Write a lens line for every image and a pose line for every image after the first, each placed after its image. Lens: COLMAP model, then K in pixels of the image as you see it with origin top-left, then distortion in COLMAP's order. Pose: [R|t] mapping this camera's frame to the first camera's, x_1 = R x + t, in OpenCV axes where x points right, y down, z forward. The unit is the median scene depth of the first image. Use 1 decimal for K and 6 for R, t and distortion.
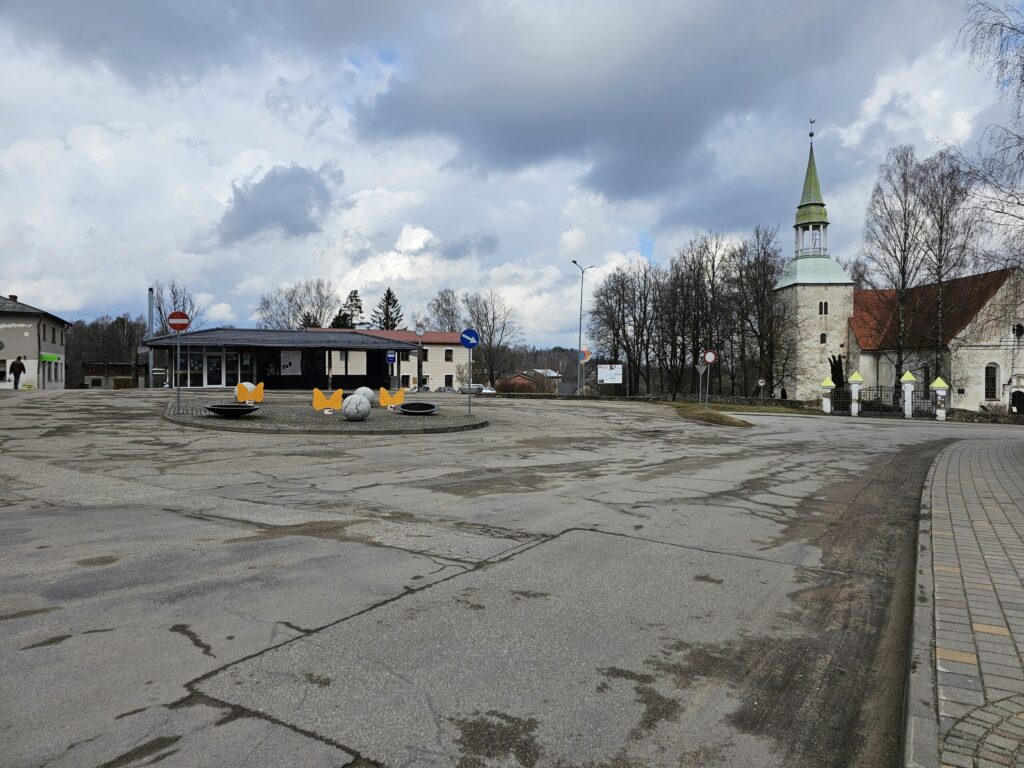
lens RADIAL K [[673.3, 0, 511.0], [0, 673.3, 381.1], [0, 0, 1]] dist [0.023886, -0.000903]
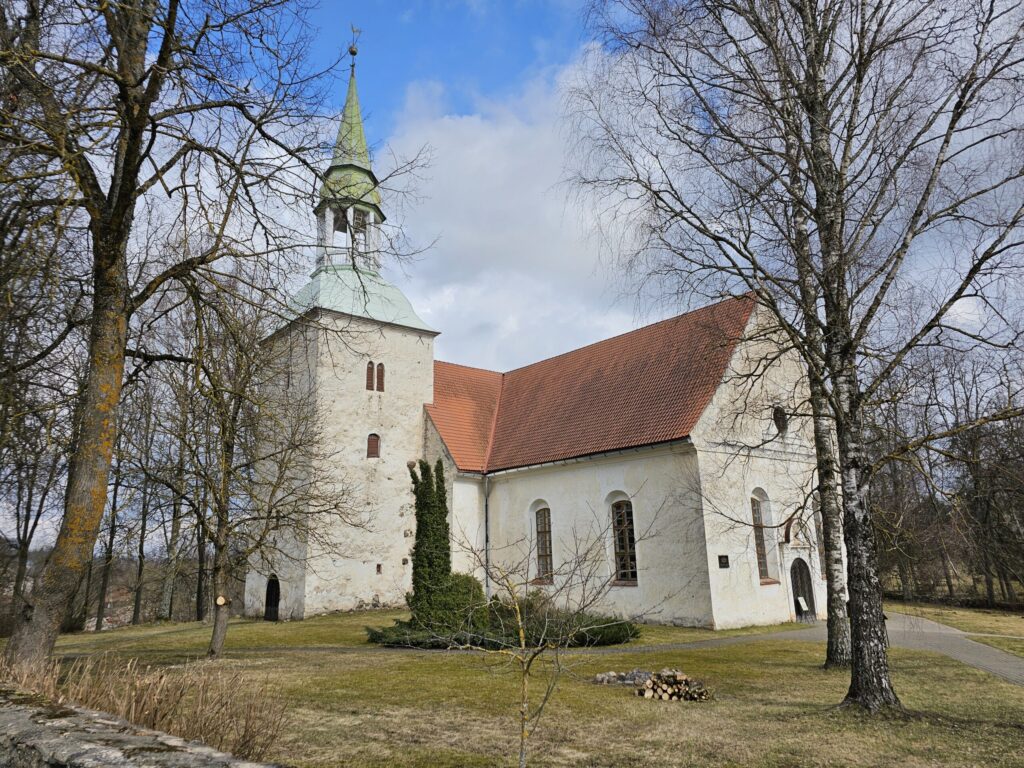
lens RADIAL K [[673.3, 0, 511.0], [0, 673.3, 381.1], [0, 0, 1]] dist [0.023886, -0.000903]
pose [[0.774203, 0.140557, 0.617134, 0.226802], [0.033363, 0.964613, -0.261552, 0.008901], [-0.632058, 0.223084, 0.742116, 0.539277]]
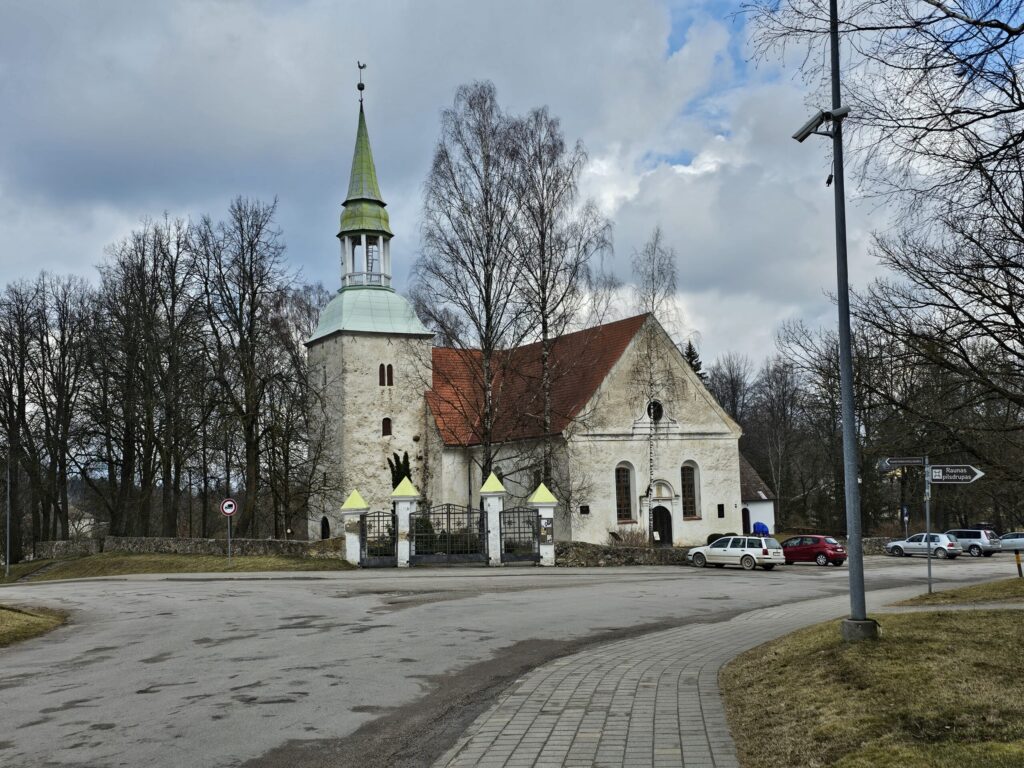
lens RADIAL K [[1015.4, 0, 512.0], [0, 1015.4, 384.0], [0, 0, 1]] dist [0.062978, -0.000691]
pose [[0.877590, 0.023268, 0.478846, 0.119088], [0.036634, 0.992646, -0.115374, 0.004046], [-0.478010, 0.118793, 0.870284, 0.162621]]
